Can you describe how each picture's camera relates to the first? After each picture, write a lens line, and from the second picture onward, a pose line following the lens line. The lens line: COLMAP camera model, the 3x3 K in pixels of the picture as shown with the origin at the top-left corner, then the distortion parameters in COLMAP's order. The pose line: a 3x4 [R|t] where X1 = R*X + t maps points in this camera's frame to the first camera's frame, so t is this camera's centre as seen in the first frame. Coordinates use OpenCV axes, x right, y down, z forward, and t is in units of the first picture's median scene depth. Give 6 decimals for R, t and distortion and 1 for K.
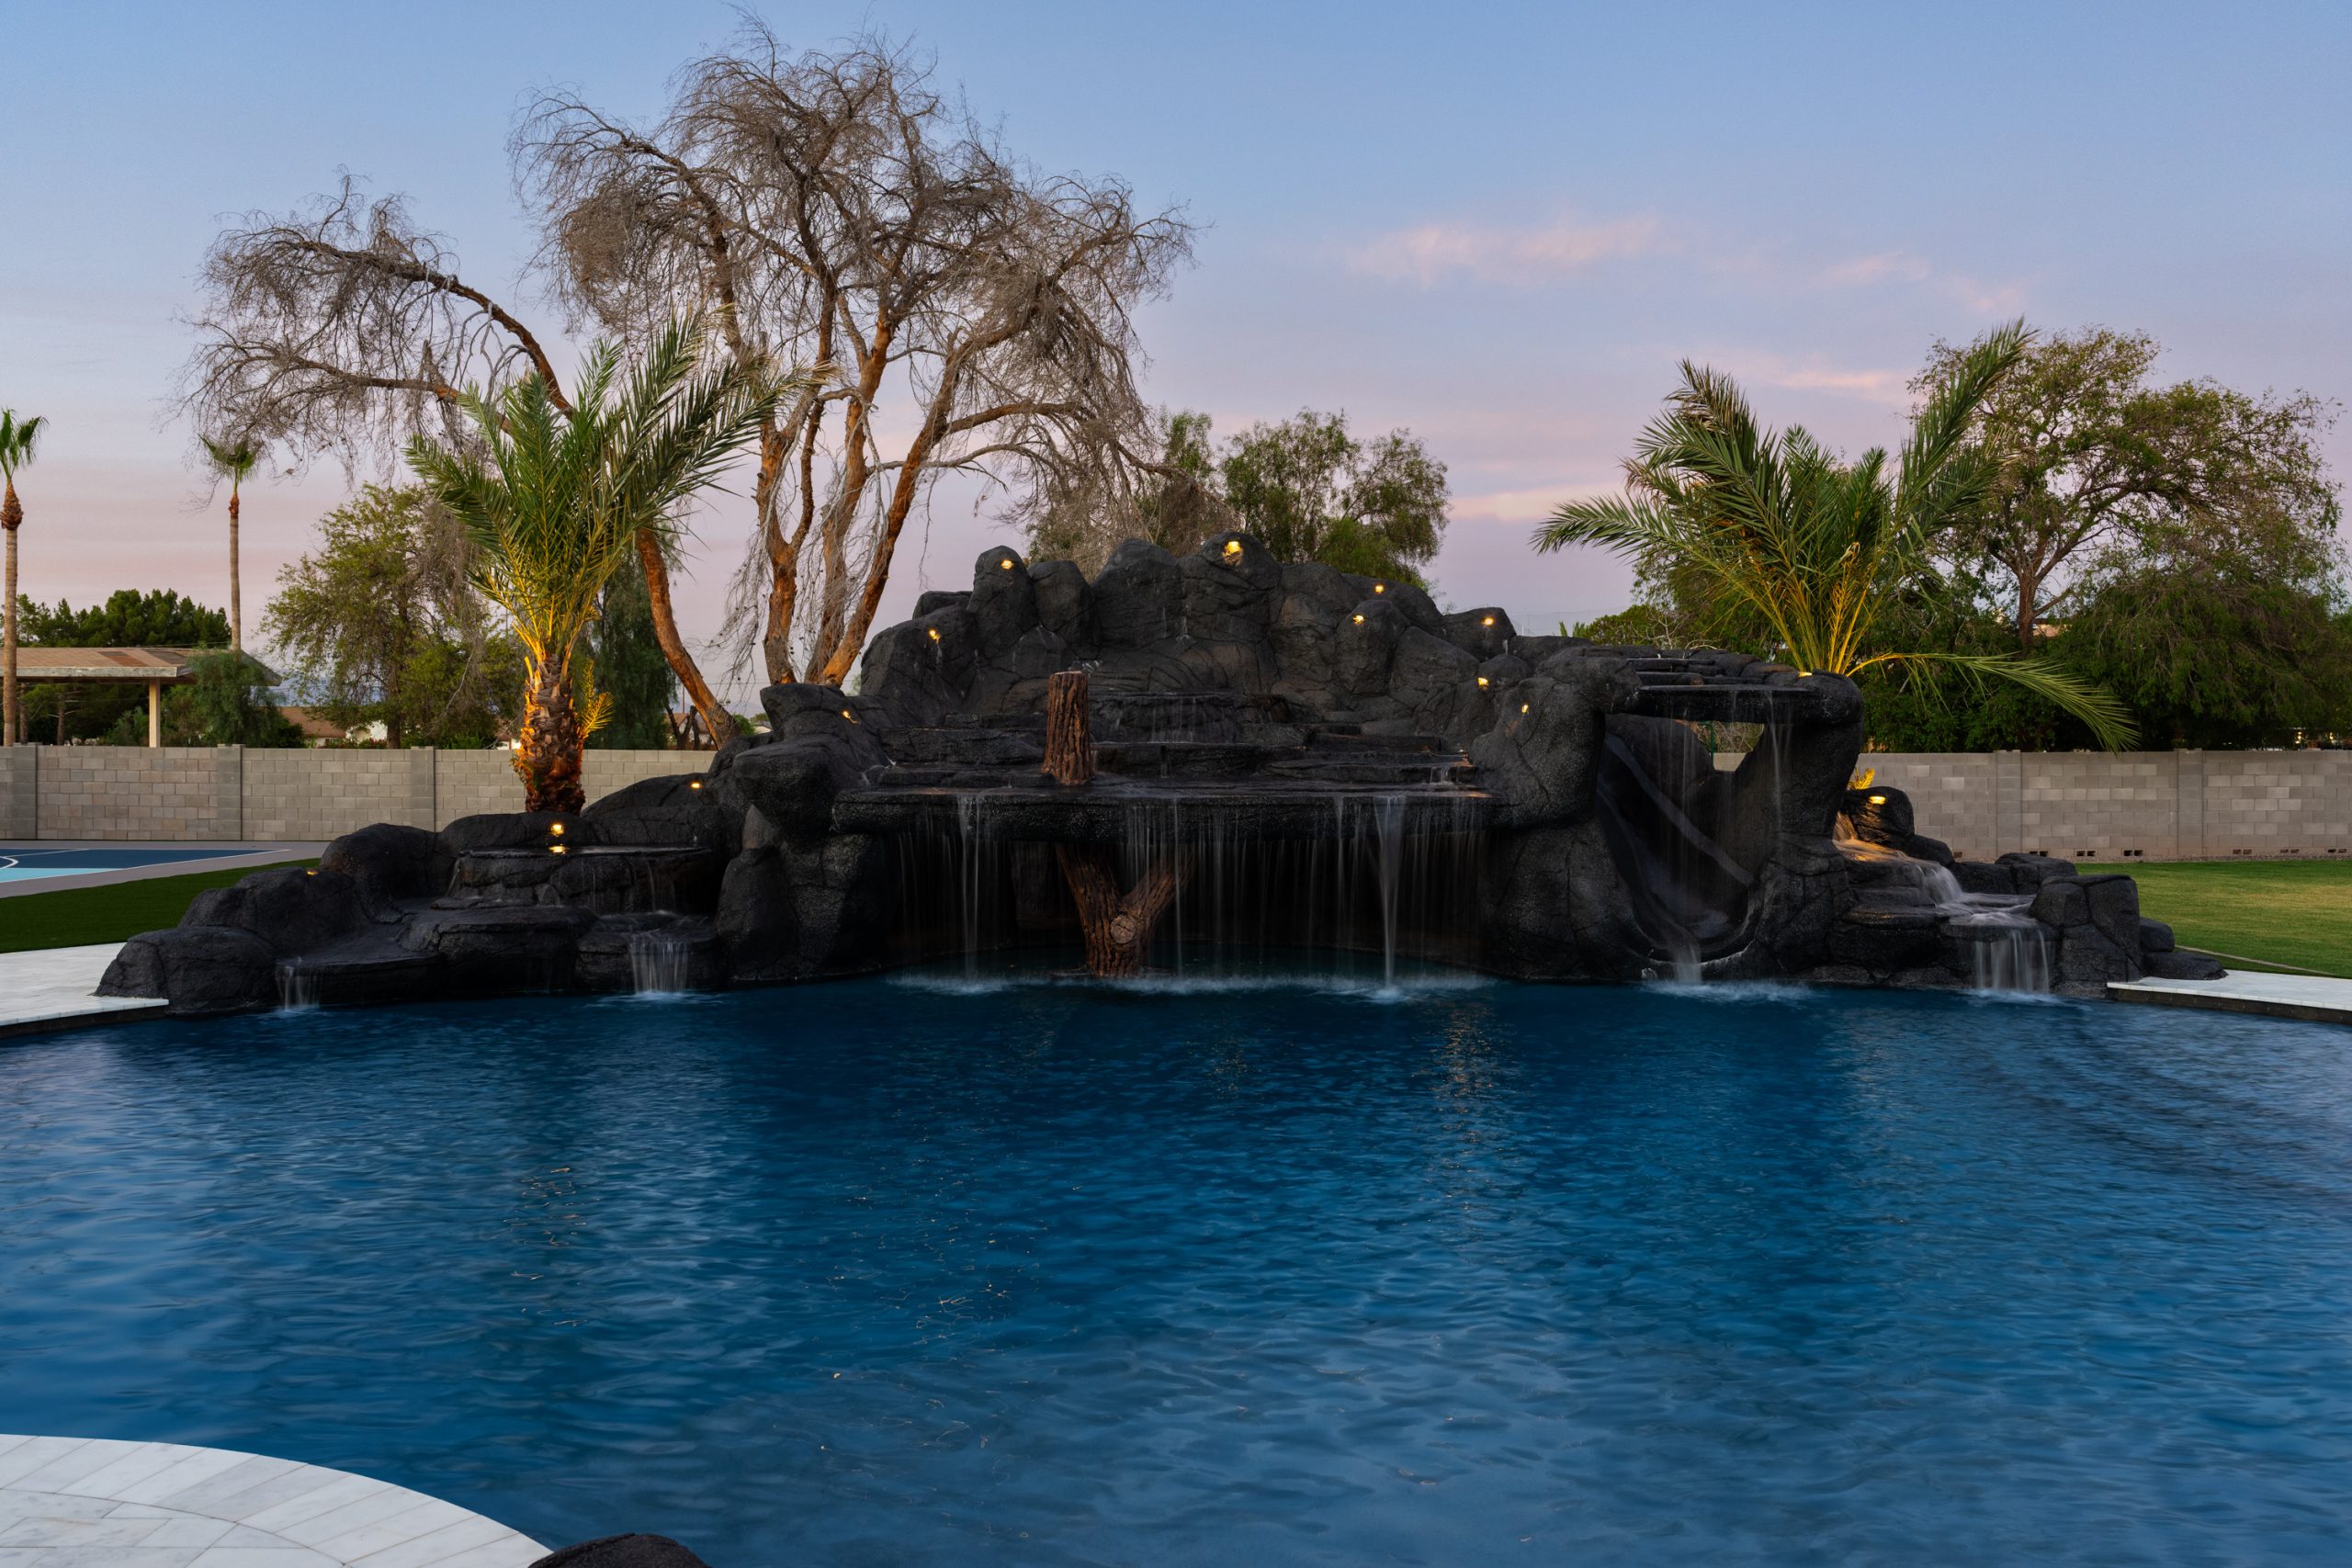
lens RADIAL K [[1910.7, 0, 1174.9], [0, 1910.7, 789.6], [0, 0, 1]] dist [0.011230, -0.000337]
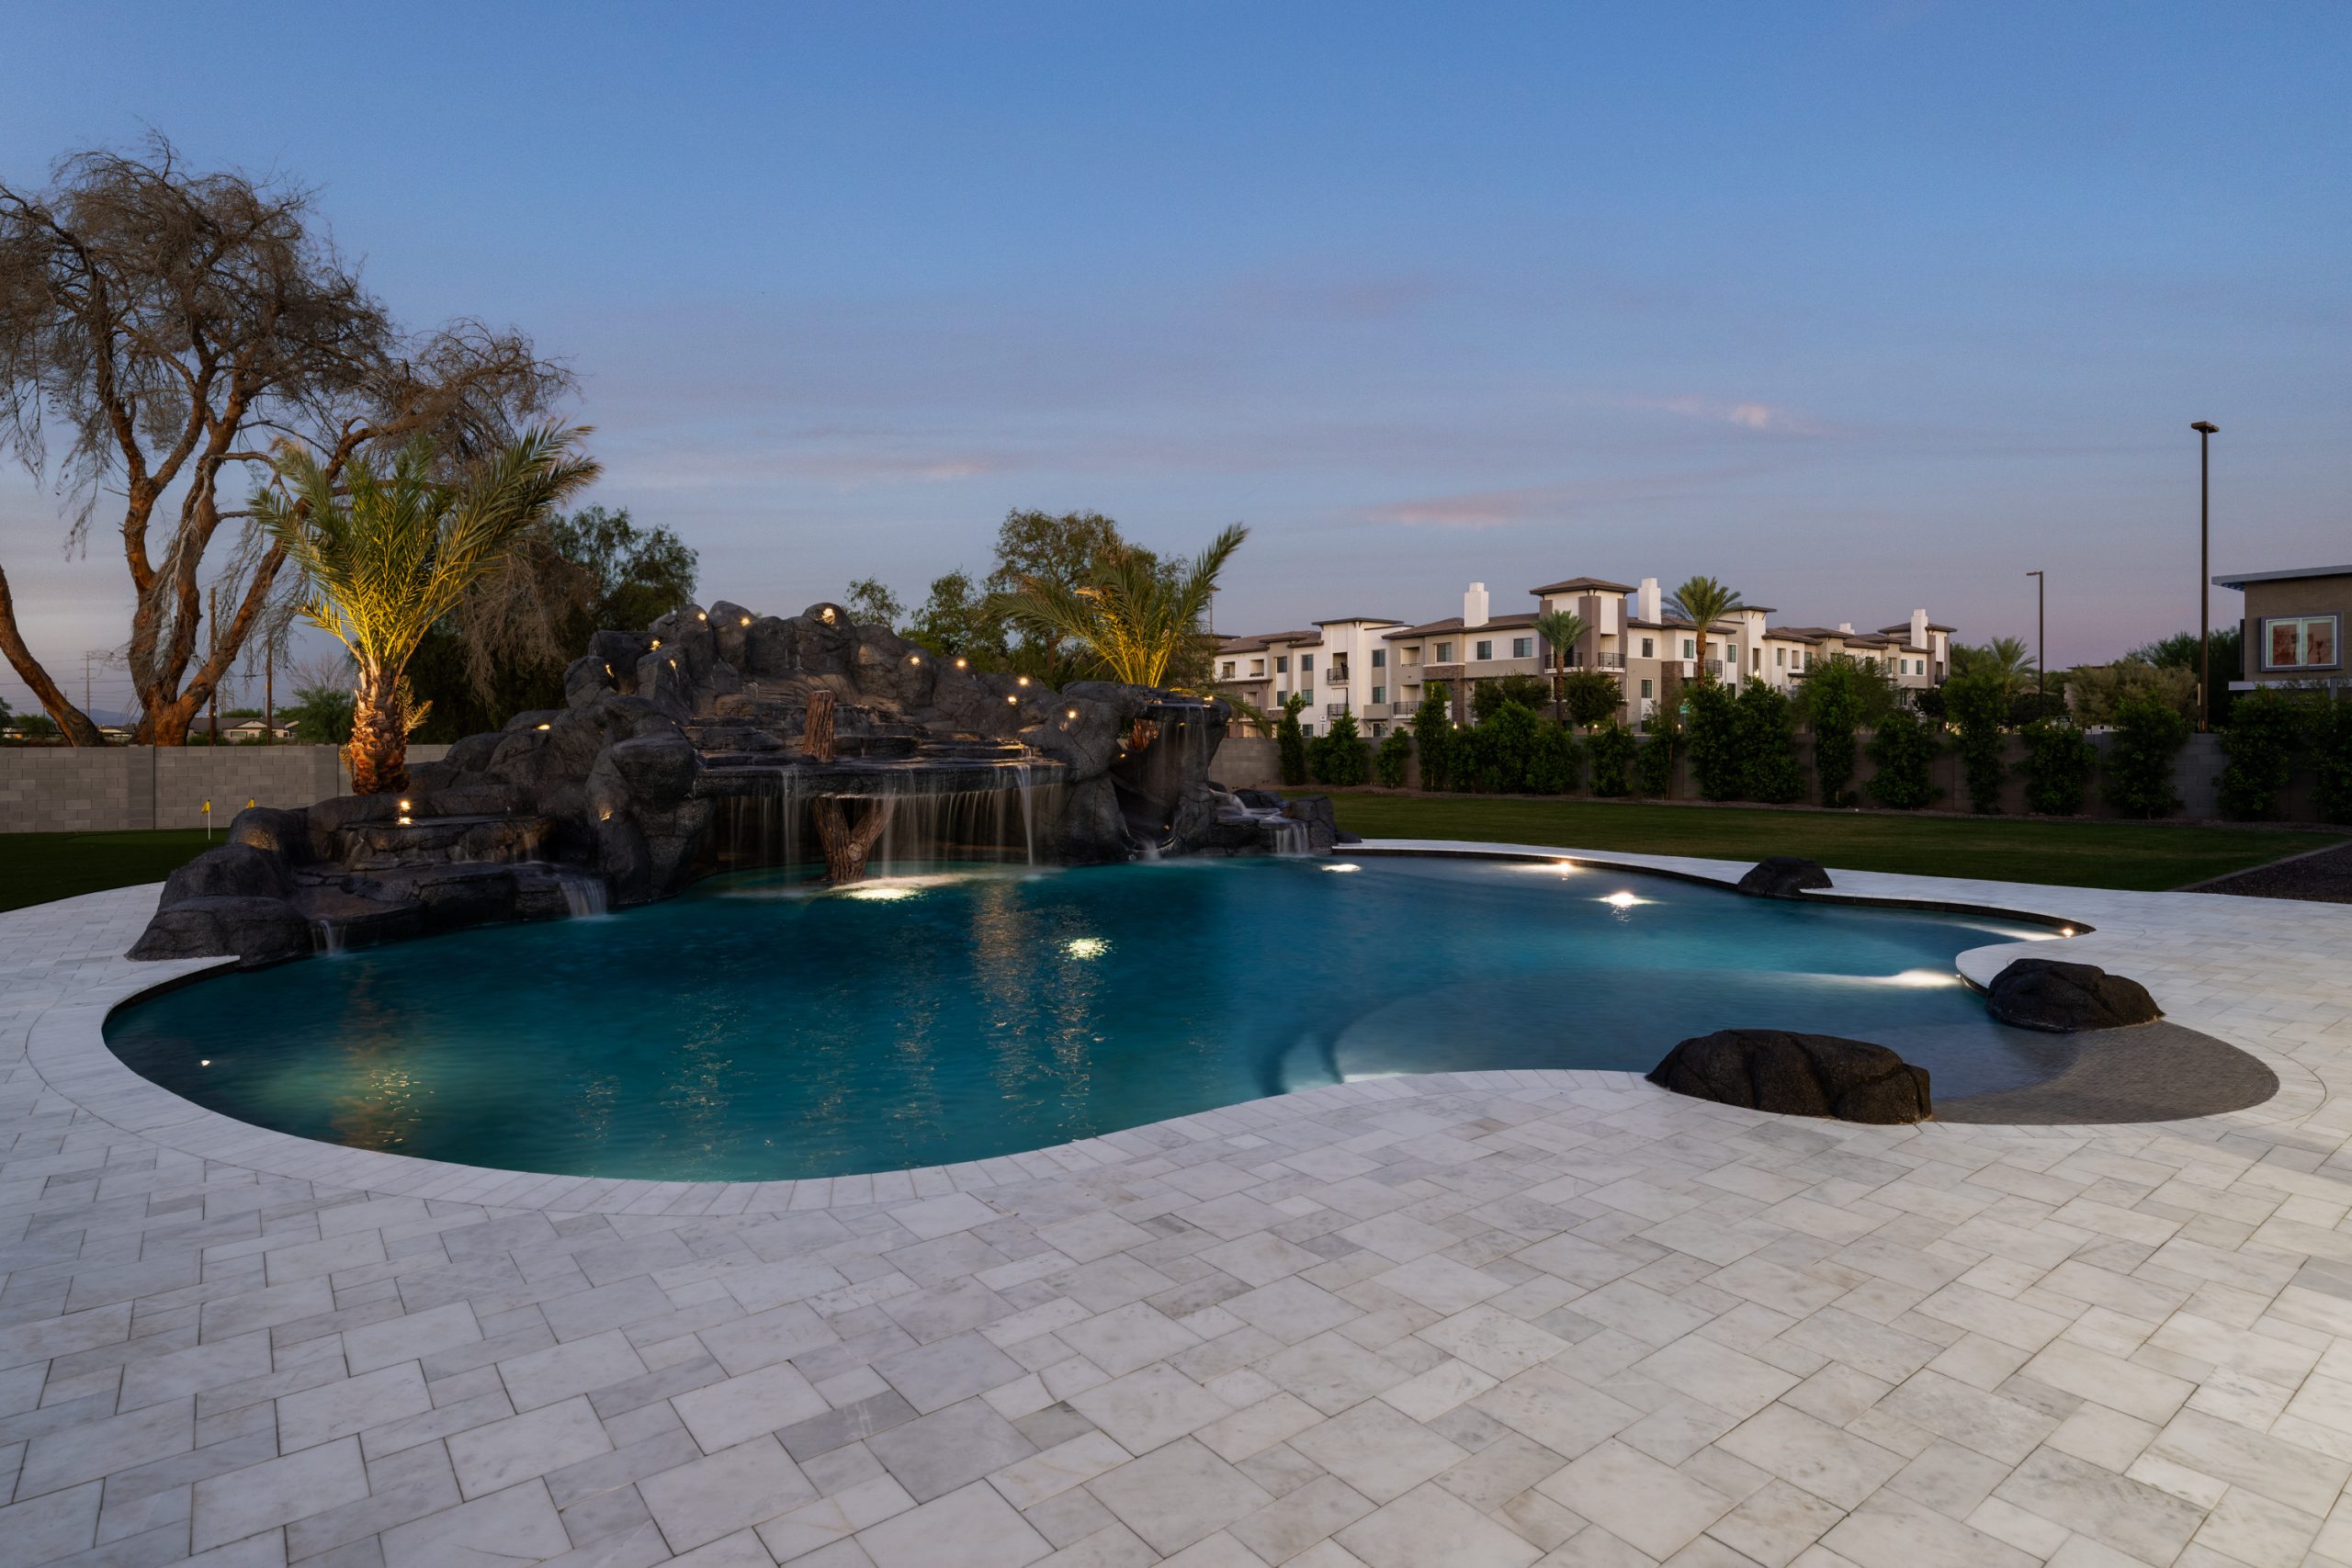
lens RADIAL K [[1225.5, 0, 1173.1], [0, 1225.5, 763.3], [0, 0, 1]] dist [0.000964, 0.001444]
pose [[0.788734, -0.020392, 0.614396, -0.382482], [0.021419, 0.999754, 0.005685, -0.001445], [-0.614361, 0.008676, 0.788977, 0.024802]]
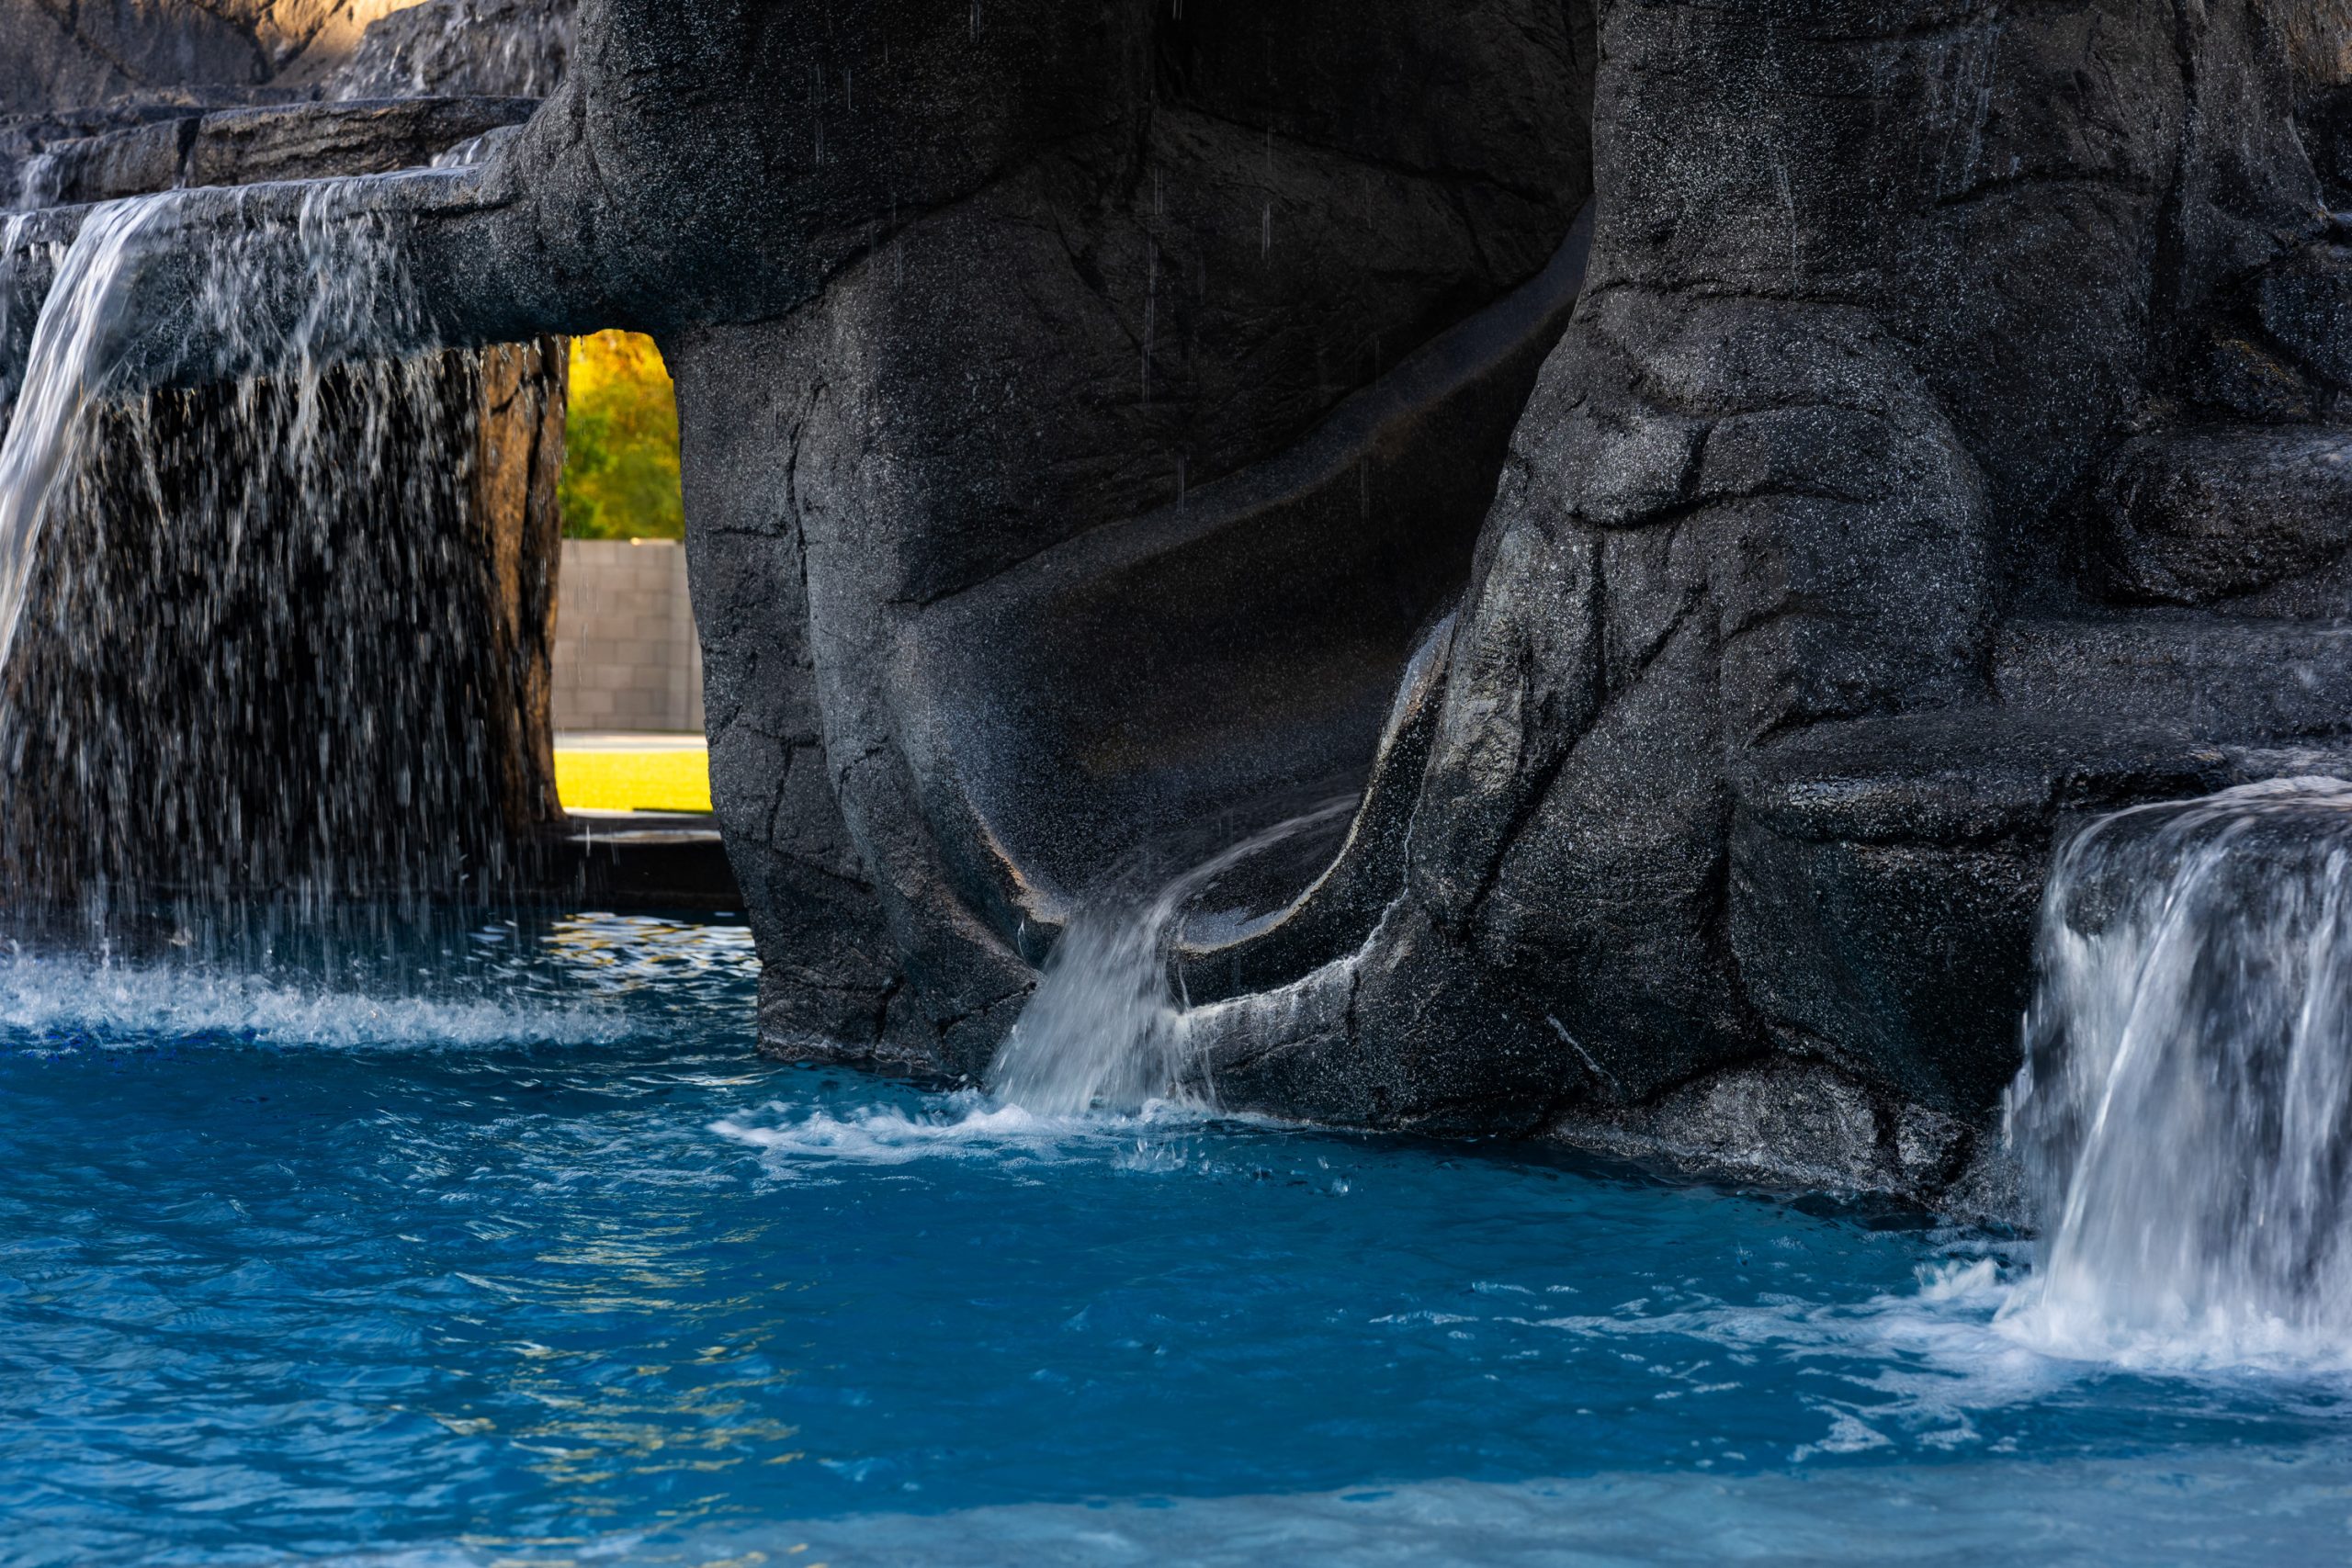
lens RADIAL K [[4553.8, 0, 1167.3], [0, 4553.8, 805.9], [0, 0, 1]] dist [0.046600, 0.000000]
pose [[0.691858, 0.029137, -0.721446, 0.494998], [-0.029751, 0.999487, 0.011834, 0.055160], [0.721421, 0.013276, 0.692370, 0.577975]]
